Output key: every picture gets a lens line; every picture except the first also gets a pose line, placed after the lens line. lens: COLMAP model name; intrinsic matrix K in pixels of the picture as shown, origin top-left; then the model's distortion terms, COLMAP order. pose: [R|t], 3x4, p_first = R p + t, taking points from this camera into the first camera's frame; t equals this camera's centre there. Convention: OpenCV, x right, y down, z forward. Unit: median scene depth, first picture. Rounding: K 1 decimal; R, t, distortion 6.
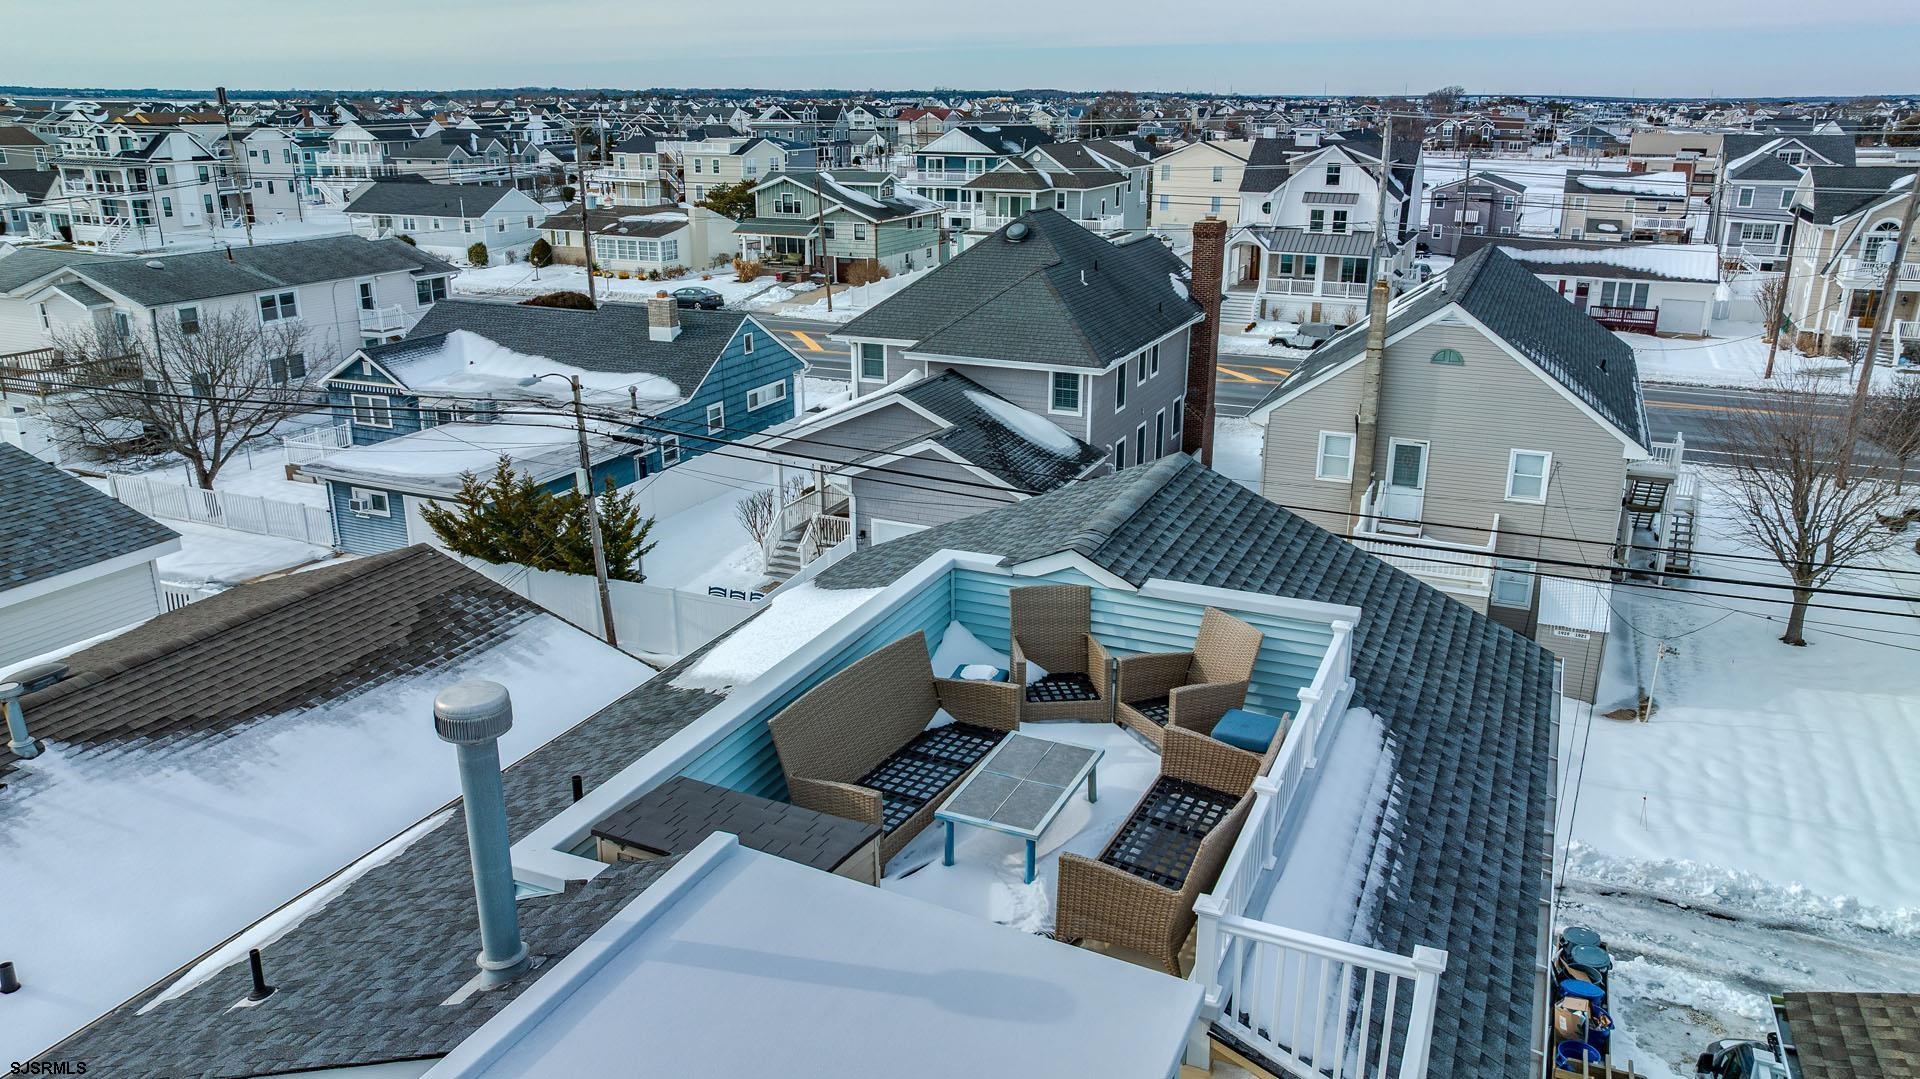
lens RADIAL K [[1353.0, 0, 962.7], [0, 1353.0, 545.6], [0, 0, 1]] dist [-0.031633, 0.038243]
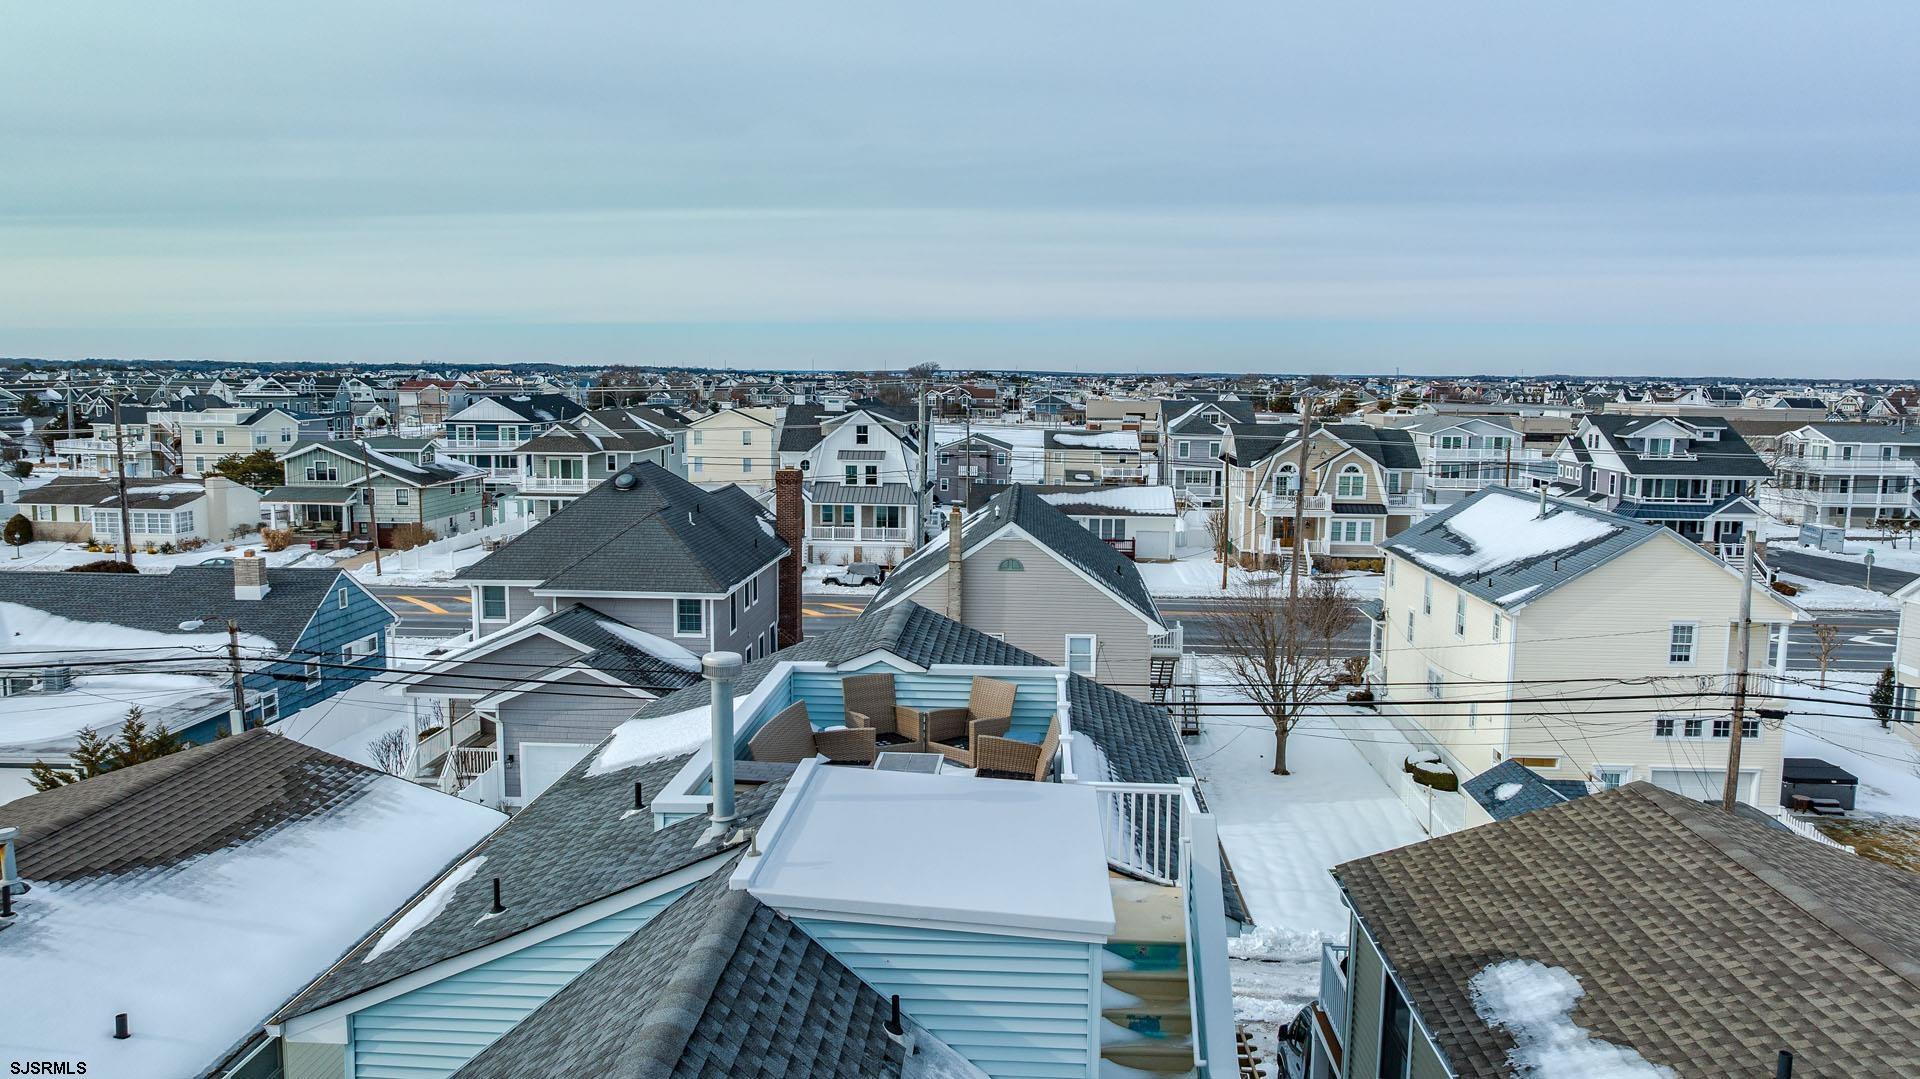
lens RADIAL K [[1361.3, 0, 960.0], [0, 1361.3, 539.5], [0, 0, 1]] dist [-0.024111, 0.006641]
pose [[0.936340, -0.036588, 0.349182, -0.050335], [0.104632, 0.978443, -0.178049, 0.022927], [-0.335140, 0.203250, 0.919984, -0.060581]]
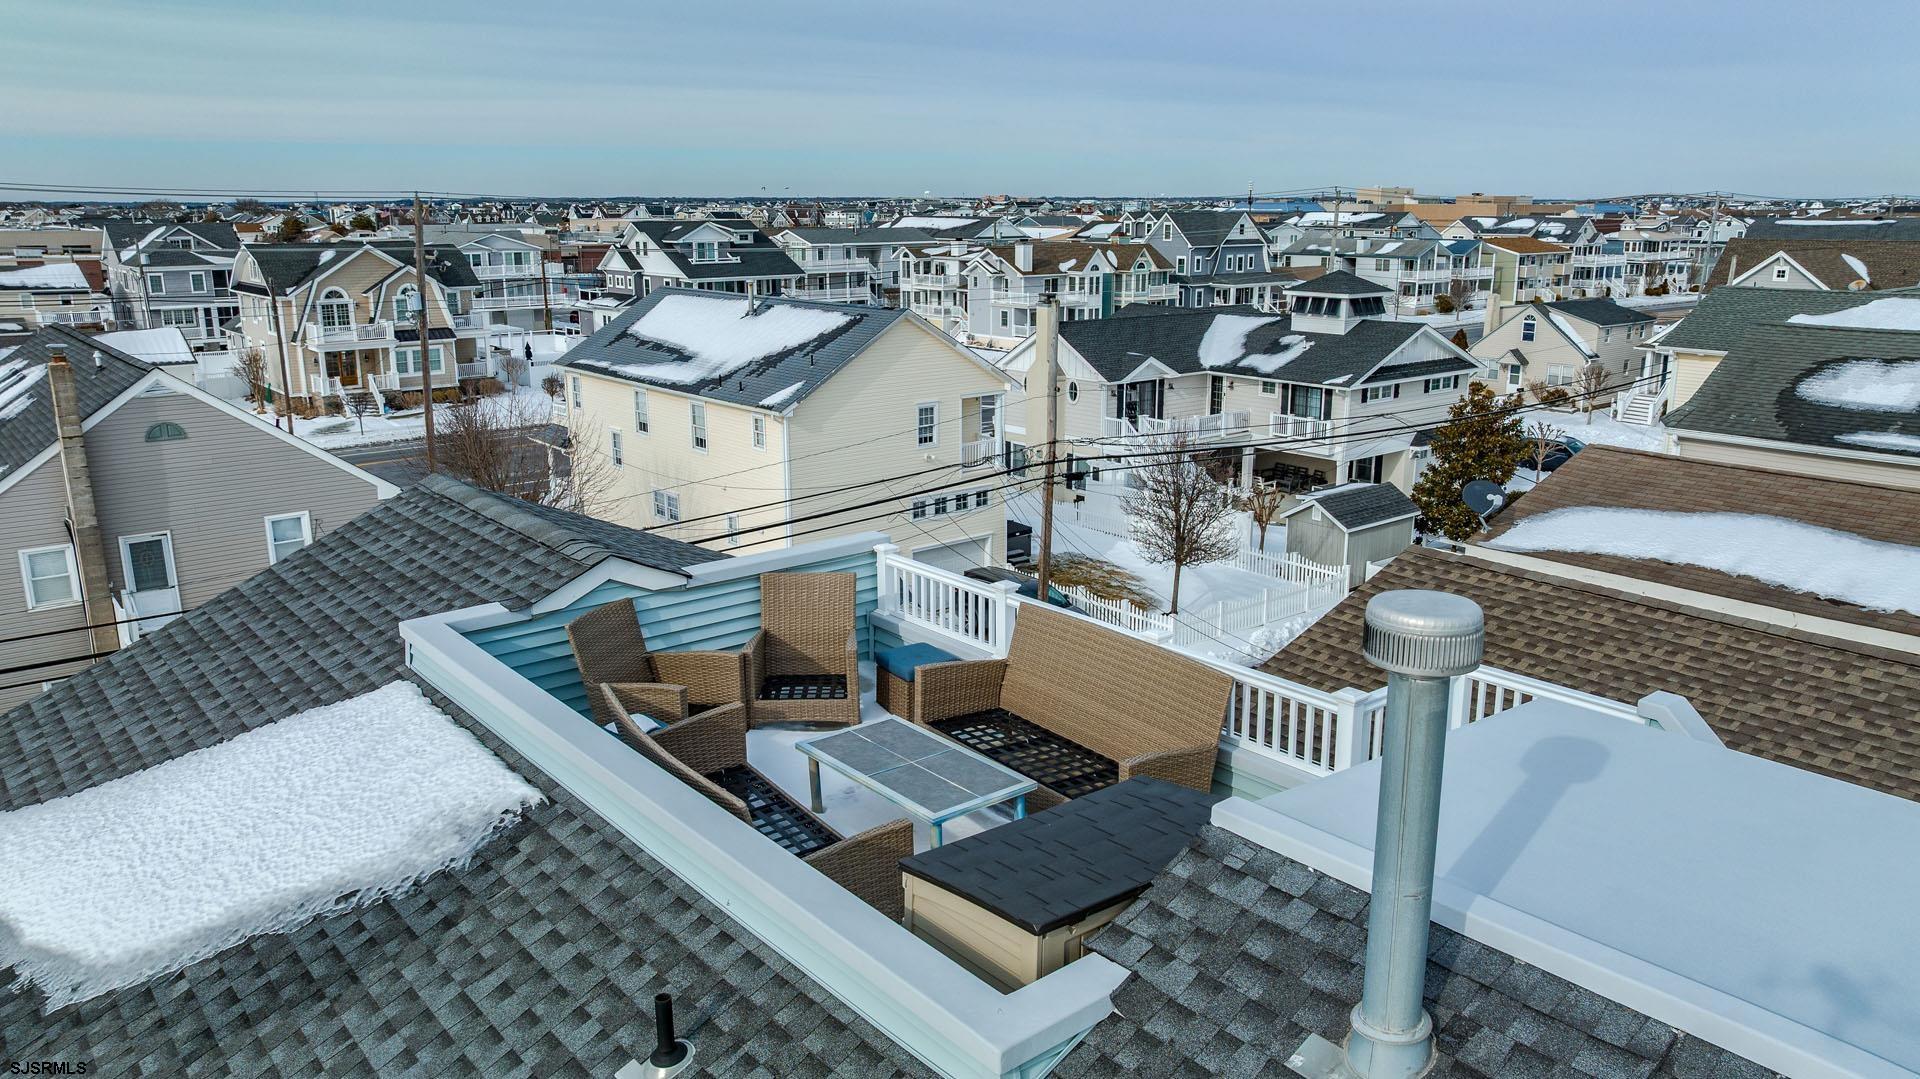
lens RADIAL K [[1361.3, 0, 960.0], [0, 1361.3, 539.5], [0, 0, 1]] dist [-0.024111, 0.006641]
pose [[0.446988, -0.220264, 0.866998, -0.073888], [0.287392, 0.953190, 0.093995, -0.003258], [-0.847117, 0.207153, 0.489367, 0.061834]]
